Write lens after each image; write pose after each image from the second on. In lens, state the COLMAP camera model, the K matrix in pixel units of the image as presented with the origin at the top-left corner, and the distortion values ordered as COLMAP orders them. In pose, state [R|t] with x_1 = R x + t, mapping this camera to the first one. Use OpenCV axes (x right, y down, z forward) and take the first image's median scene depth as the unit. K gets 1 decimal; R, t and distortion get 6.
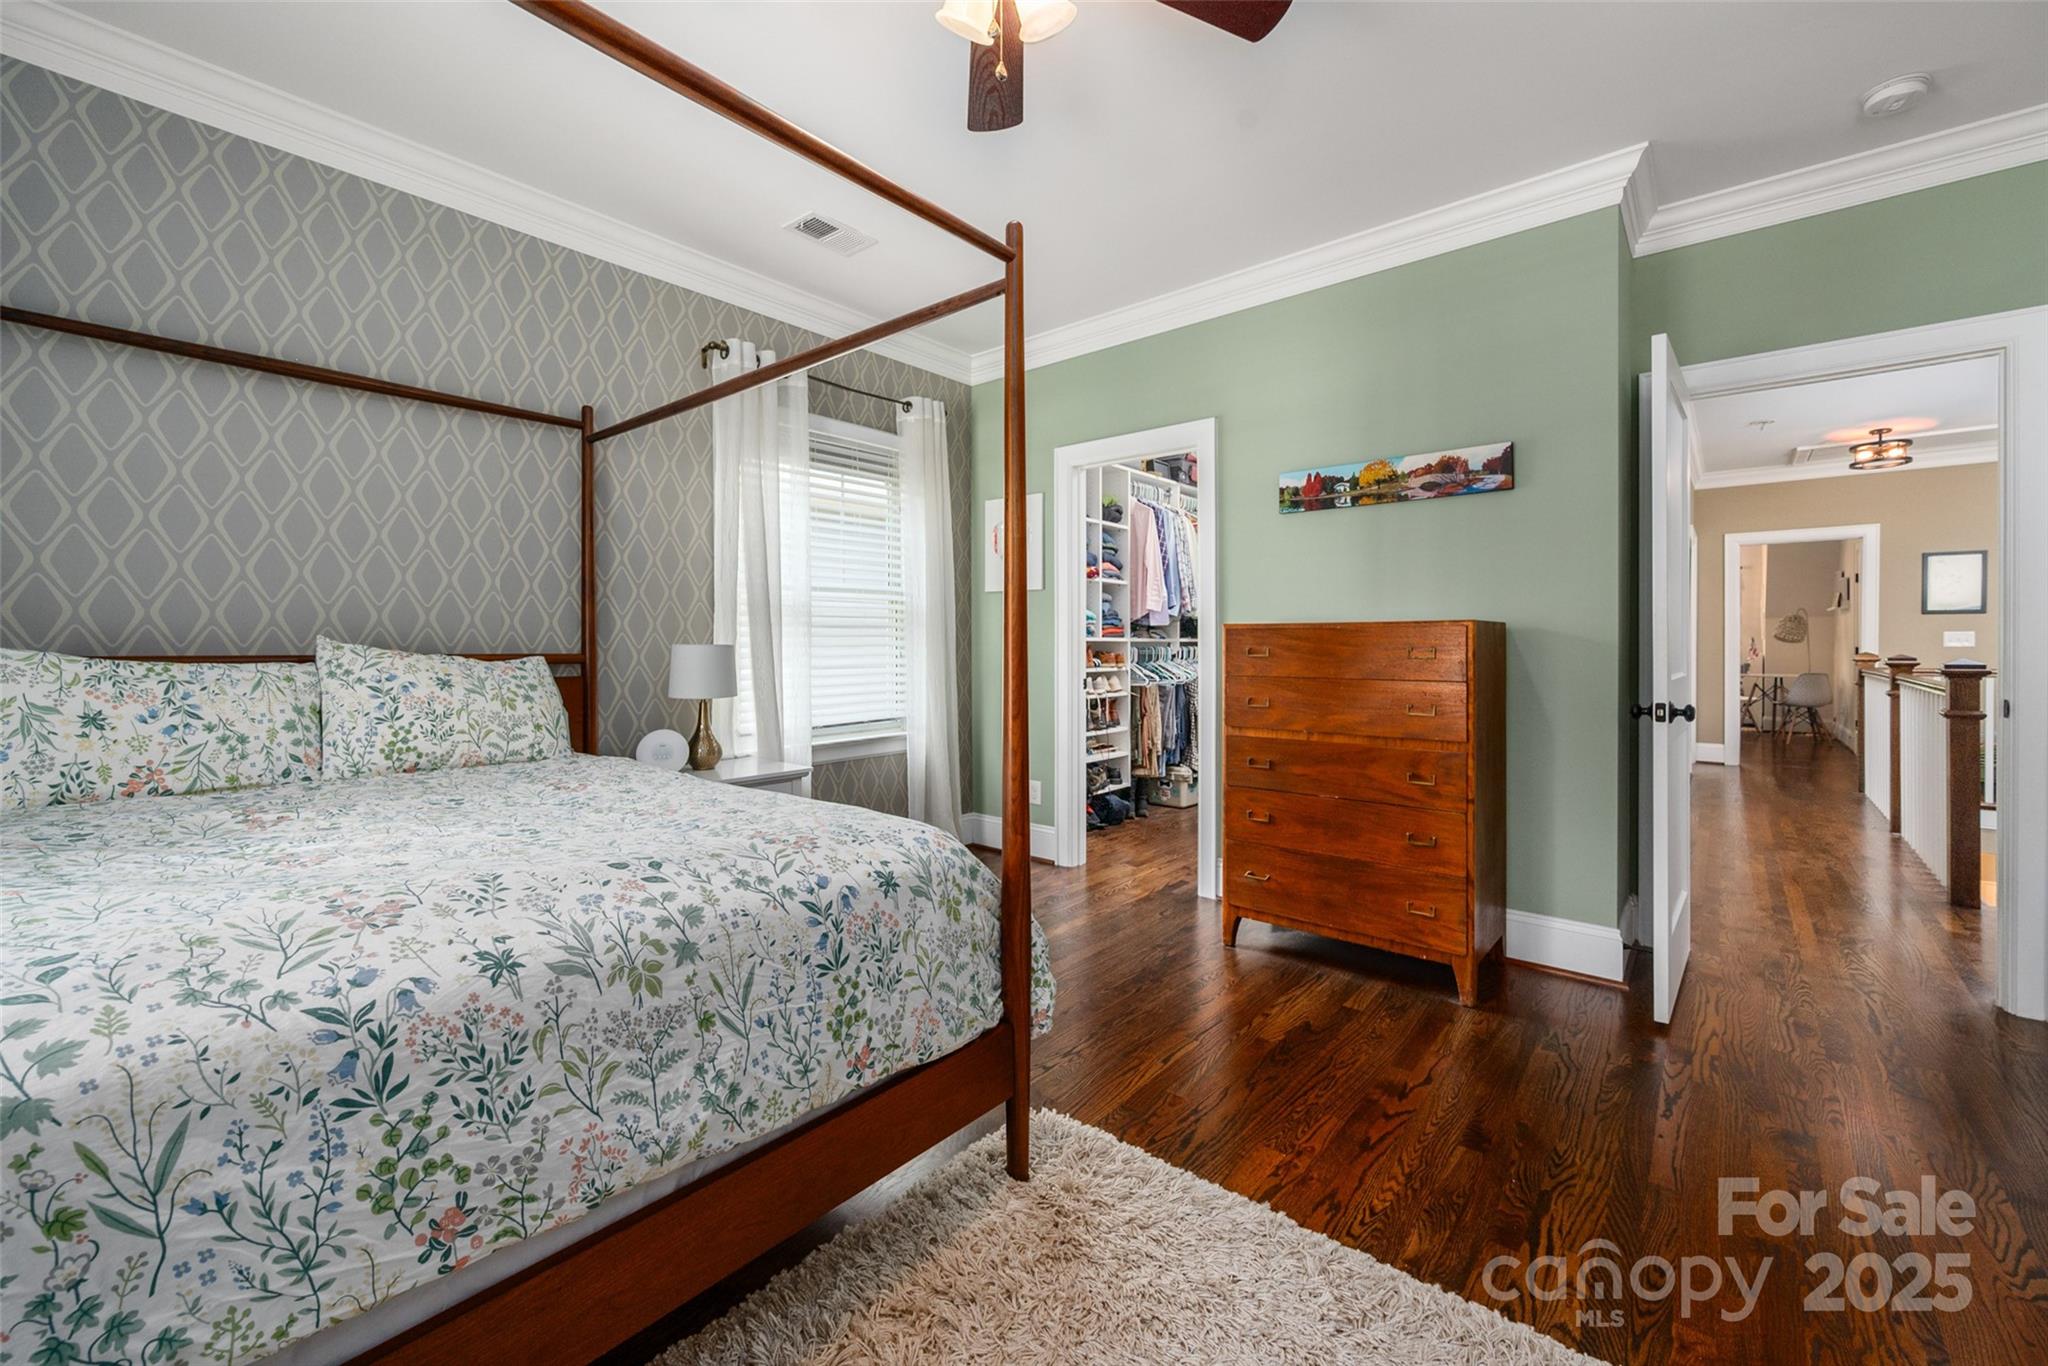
lens RADIAL K [[831.6, 0, 1021.0], [0, 831.6, 641.9], [0, 0, 1]] dist [0.000378, 0.000043]
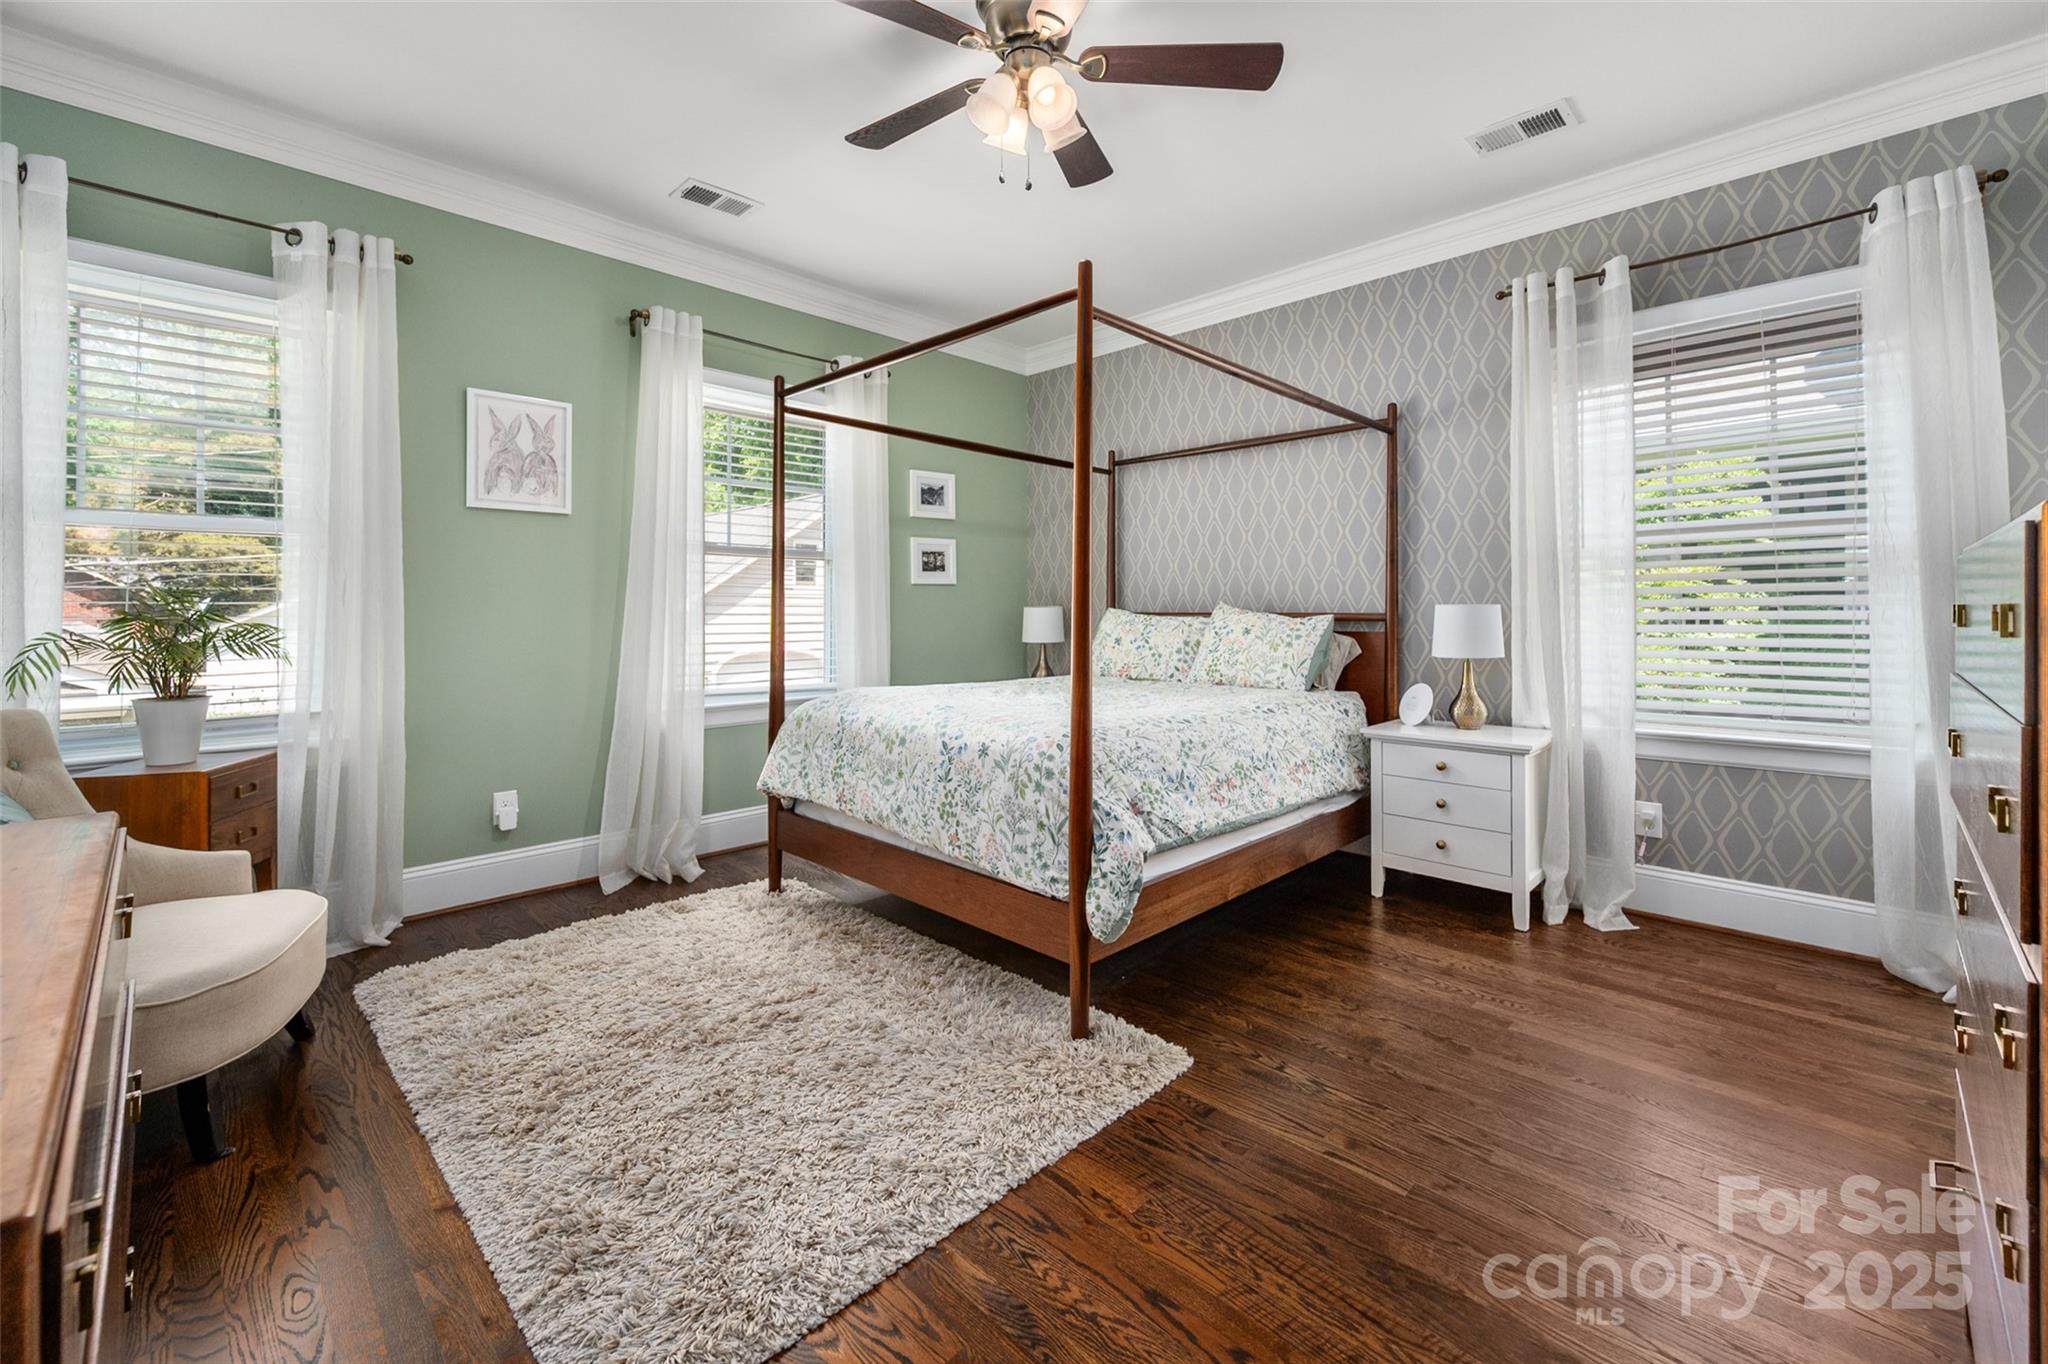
lens RADIAL K [[837.4, 0, 1028.9], [0, 837.4, 605.6], [0, 0, 1]] dist [0.000602, 0.000122]
pose [[-0.077619, -0.005619, -0.996967, 0.899587], [0.006488, 0.999960, -0.006141, 0.009608], [0.996962, -0.006945, -0.077580, 0.744943]]
